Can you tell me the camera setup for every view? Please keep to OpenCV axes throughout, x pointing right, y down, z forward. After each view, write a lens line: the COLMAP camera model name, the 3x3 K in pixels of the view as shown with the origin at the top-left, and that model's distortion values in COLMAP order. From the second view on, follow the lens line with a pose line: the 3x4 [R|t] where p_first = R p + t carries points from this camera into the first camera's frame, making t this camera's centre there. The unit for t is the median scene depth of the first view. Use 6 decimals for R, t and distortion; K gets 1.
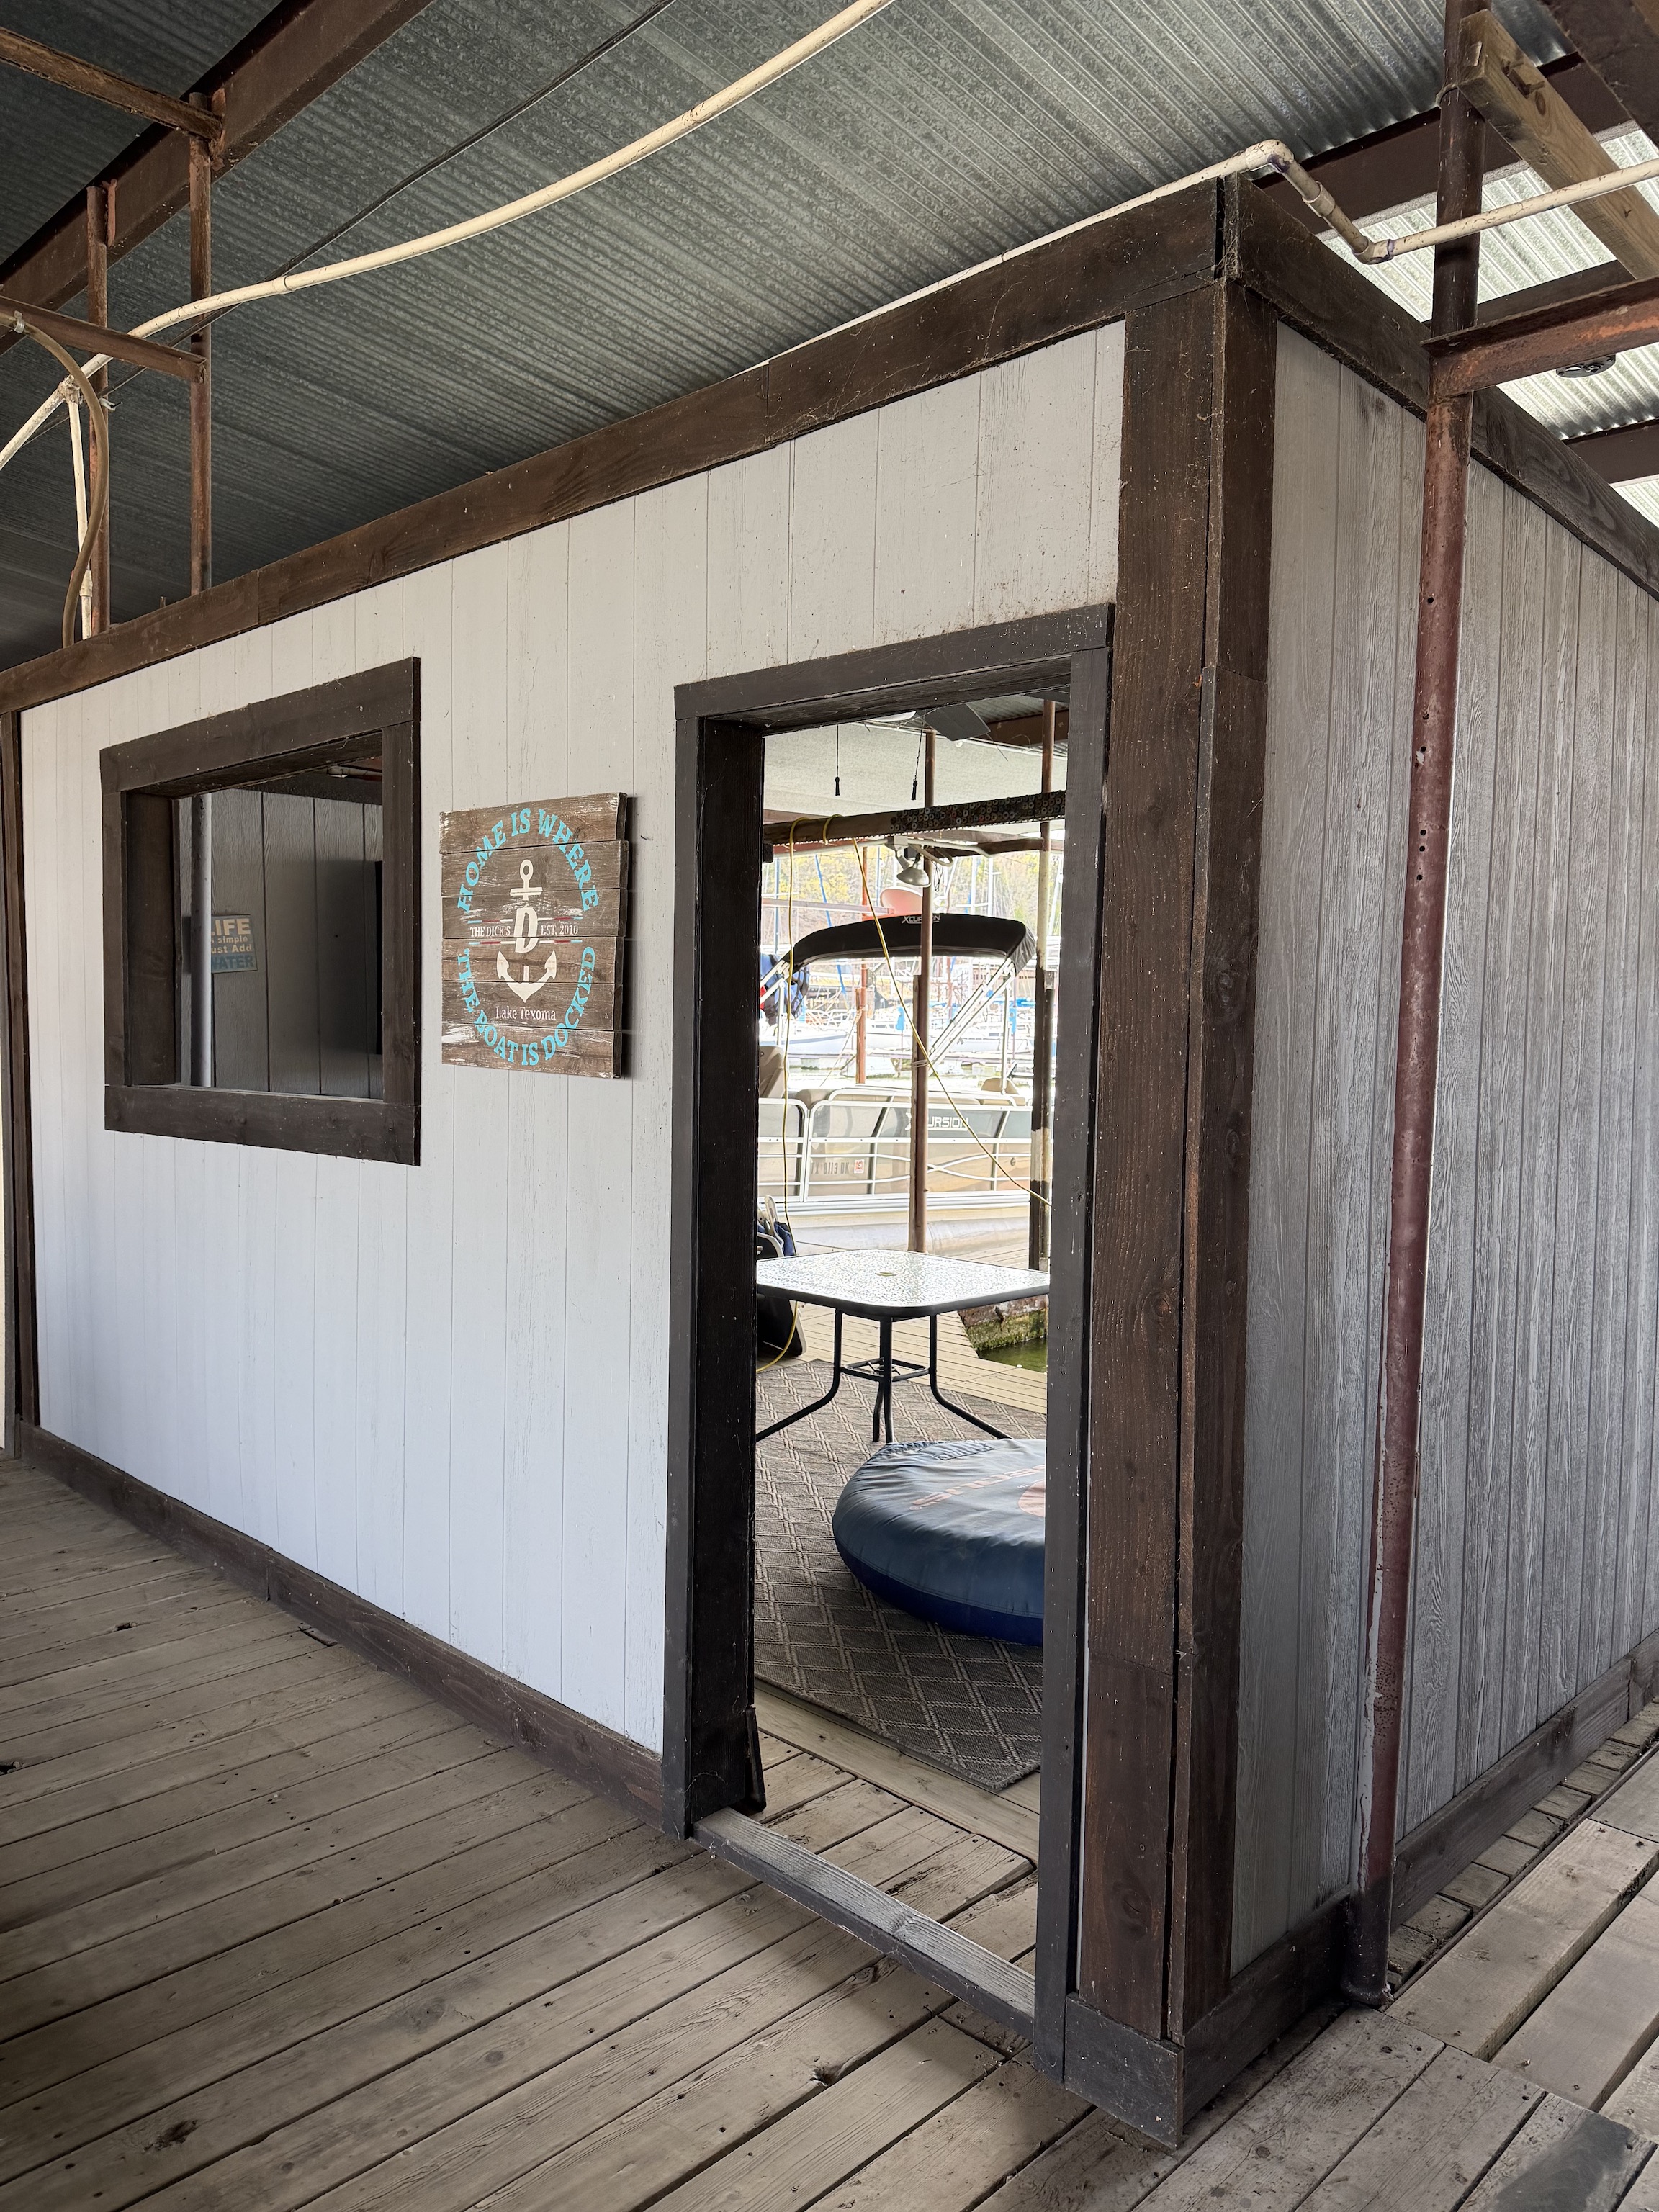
lens RADIAL K [[1556.7, 0, 816.2], [0, 1556.7, 1113.6], [0, 0, 1]] dist [0.097347, -0.055029]
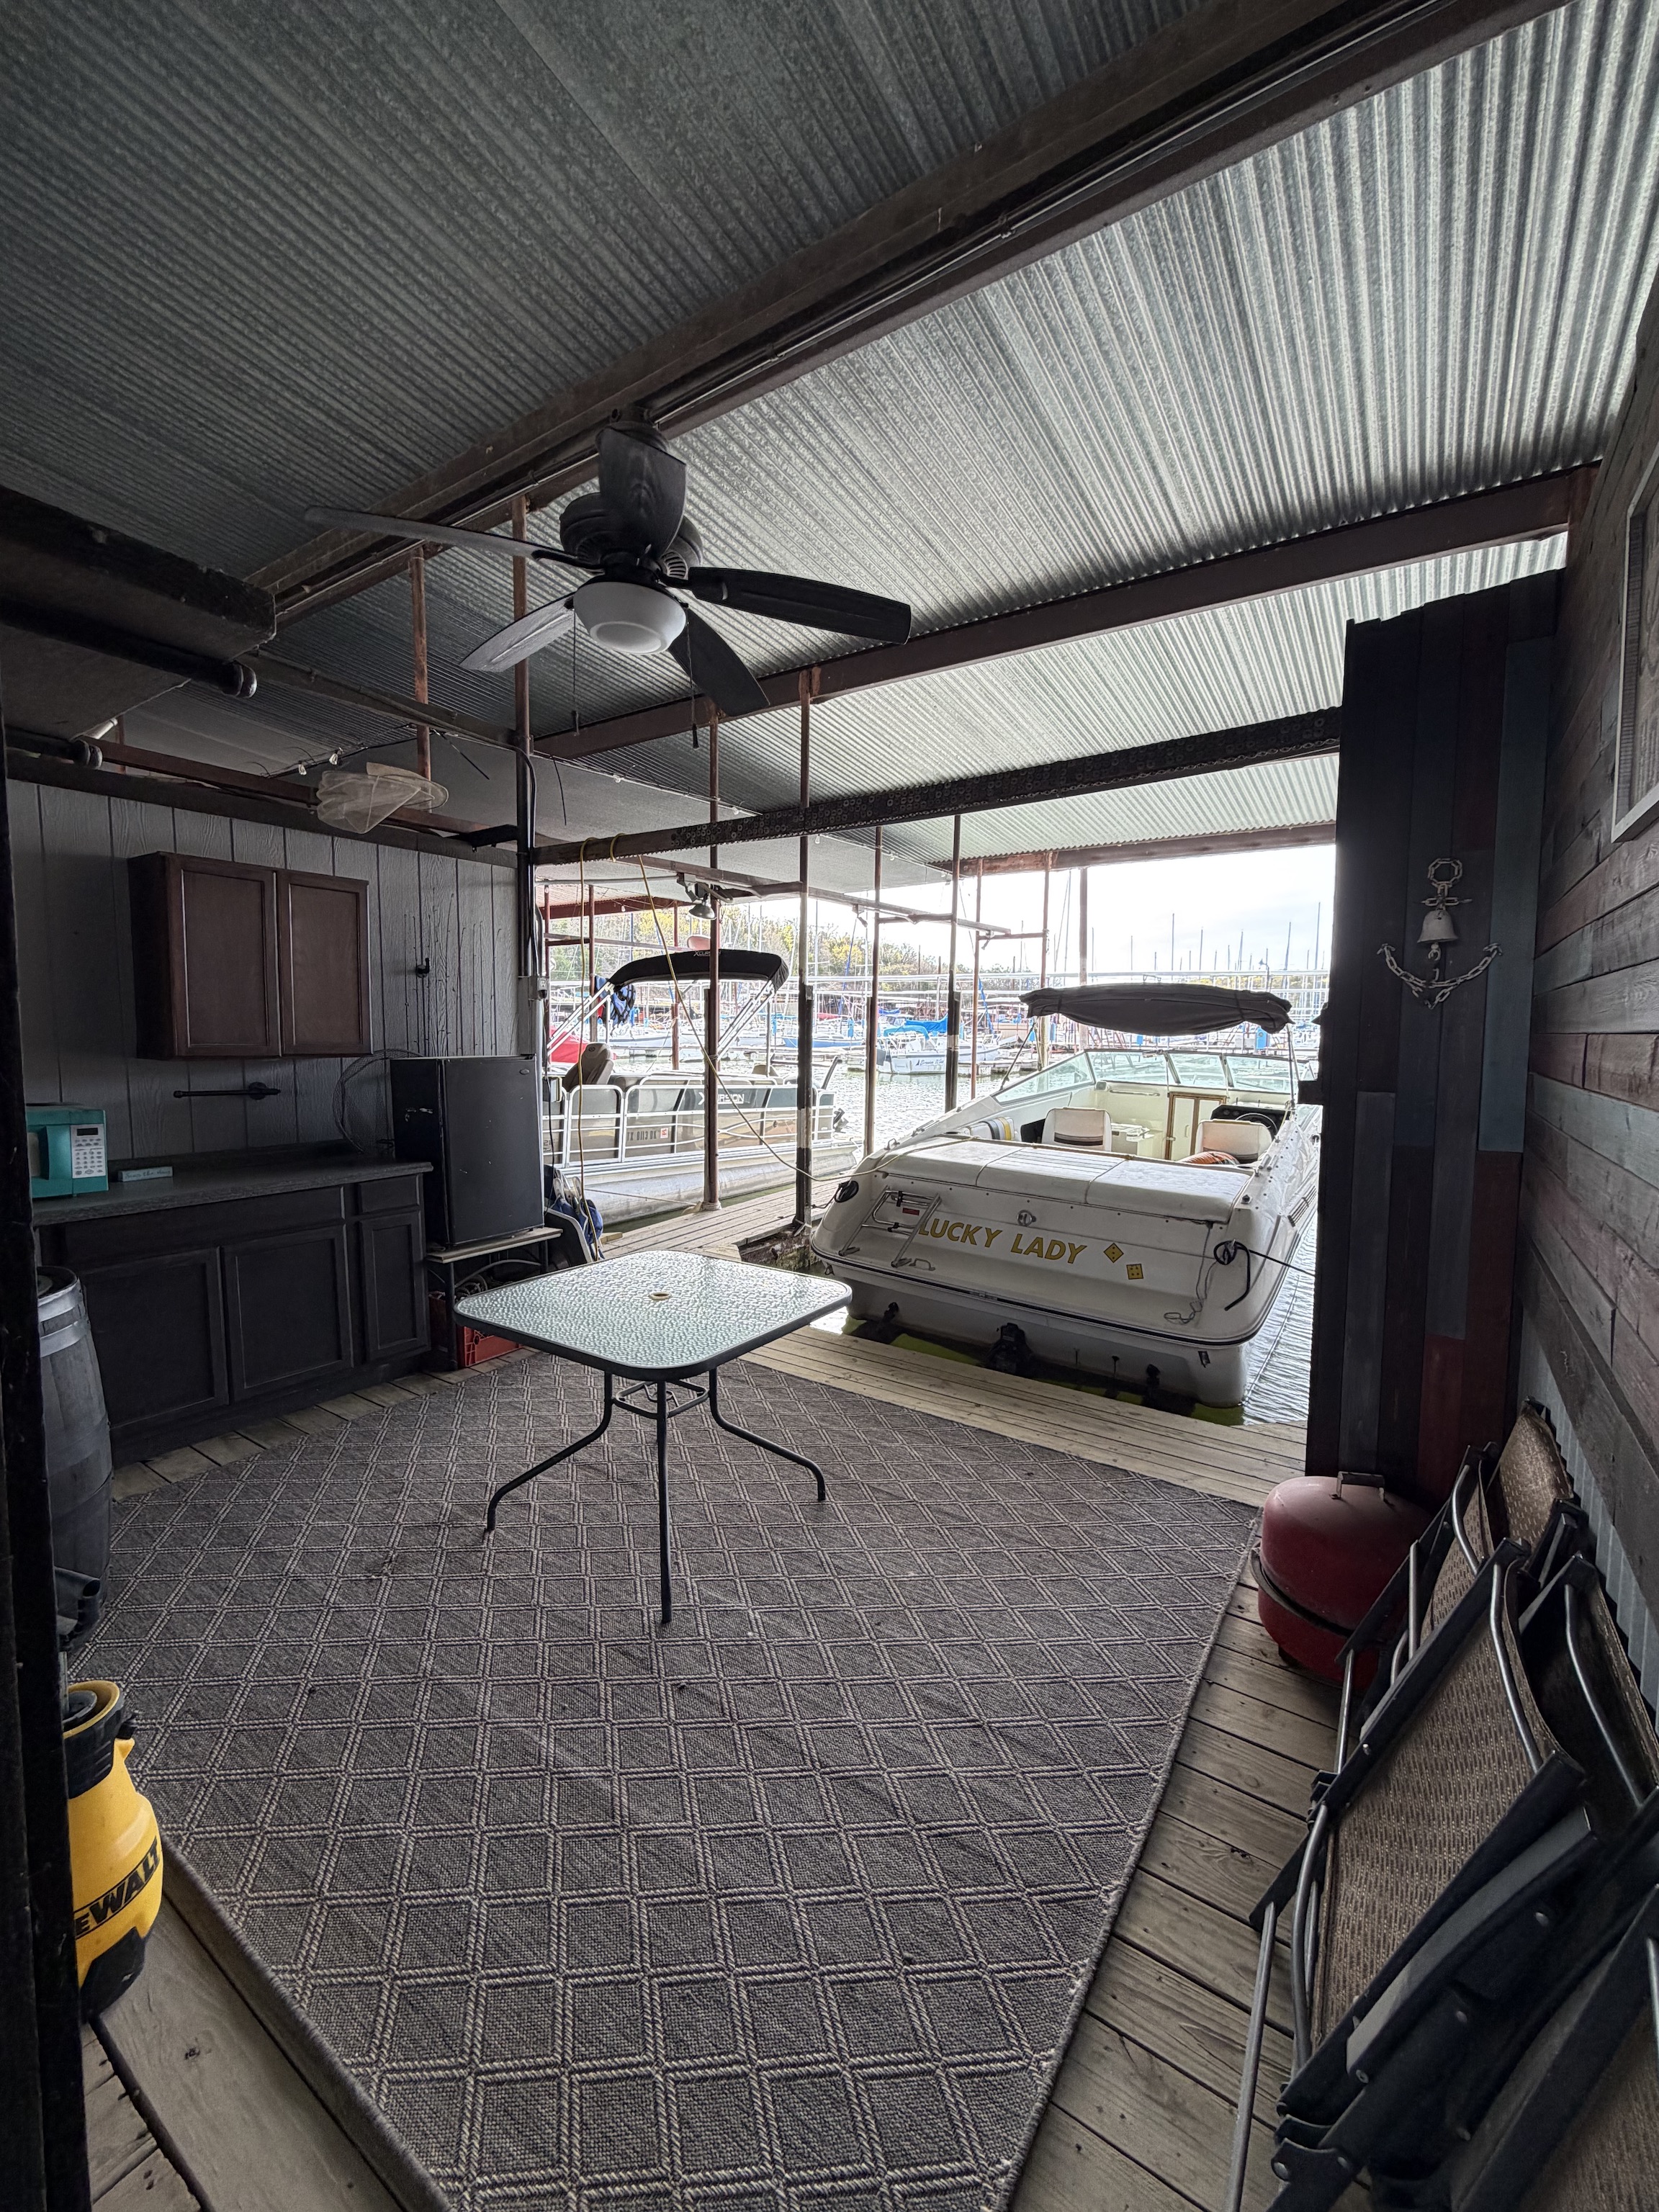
lens RADIAL K [[889.2, 0, 822.8], [0, 889.2, 1087.5], [0, 0, 1]] dist [0.016136, 0.000602]
pose [[0.983231, -0.014324, 0.181802, 0.028424], [0.012101, 0.999838, 0.013332, -0.016663], [-0.181964, -0.010909, 0.983245, 0.294582]]
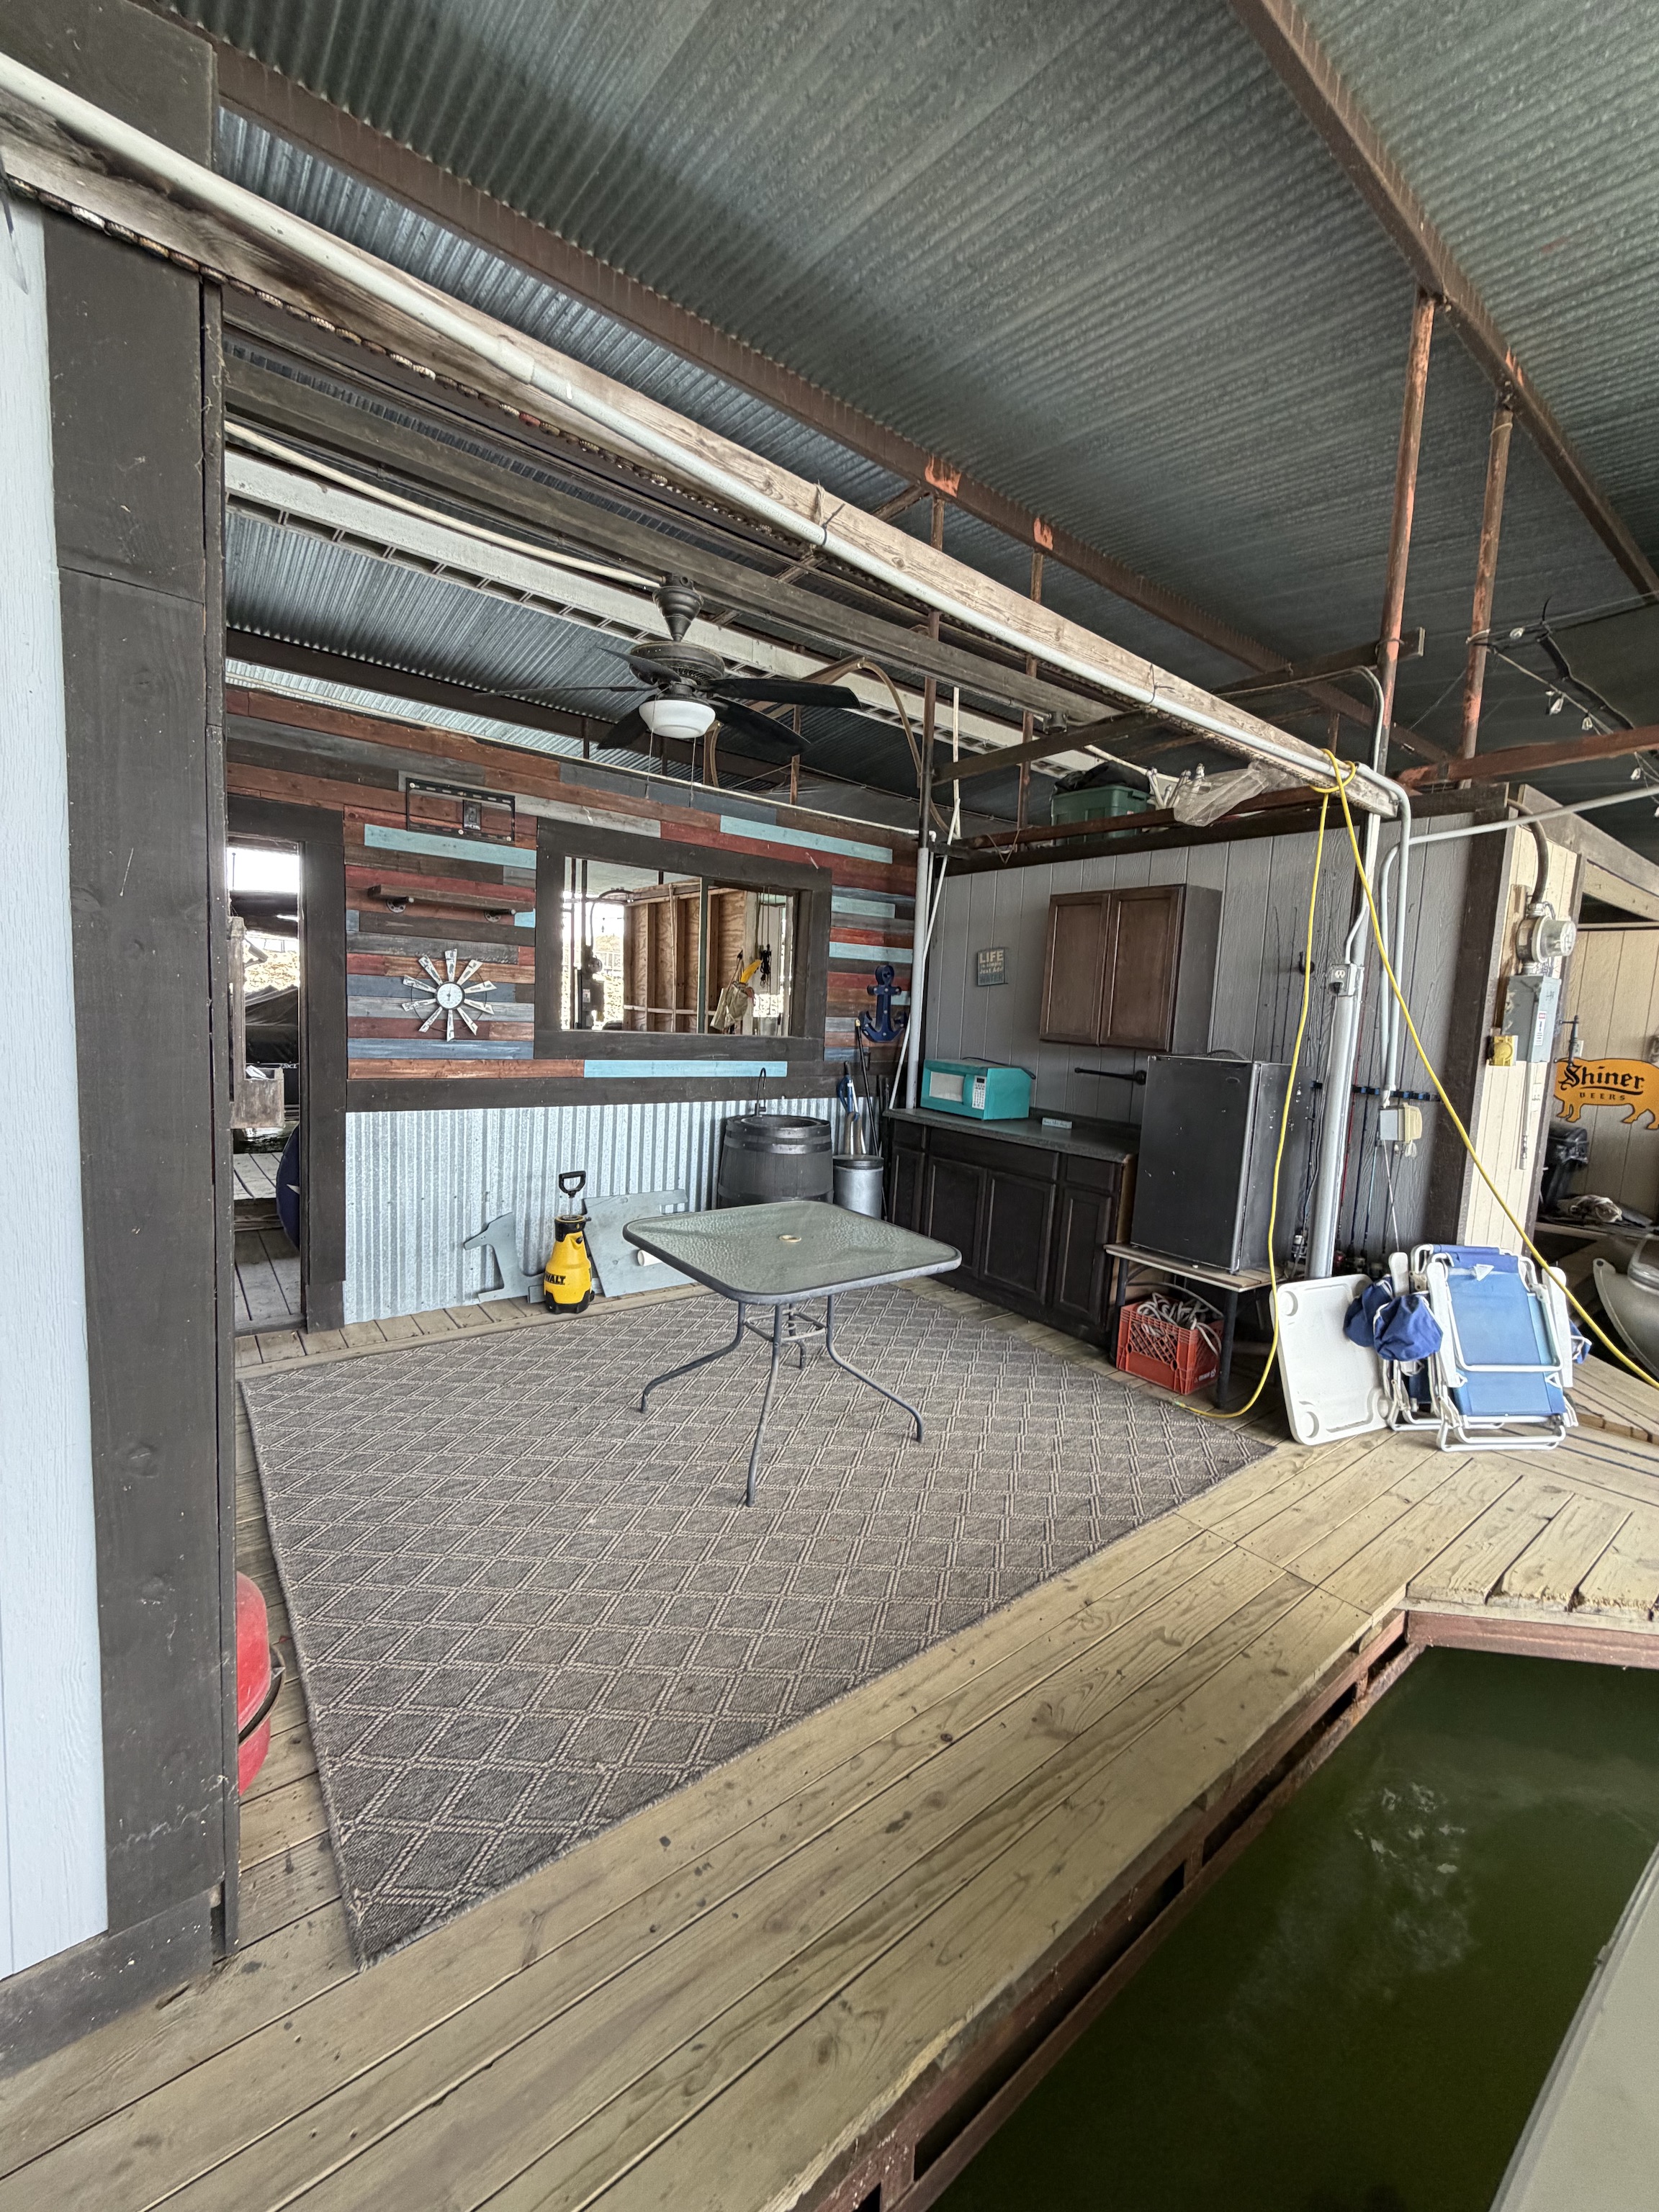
lens RADIAL K [[889.2, 0, 834.1], [0, 889.2, 1090.2], [0, 0, 1]] dist [0.016136, 0.000602]
pose [[-0.123178, 0.084264, -0.988801, 0.396686], [-0.114670, 0.988506, 0.098524, -0.037533], [0.985737, 0.125522, -0.112099, 0.684522]]
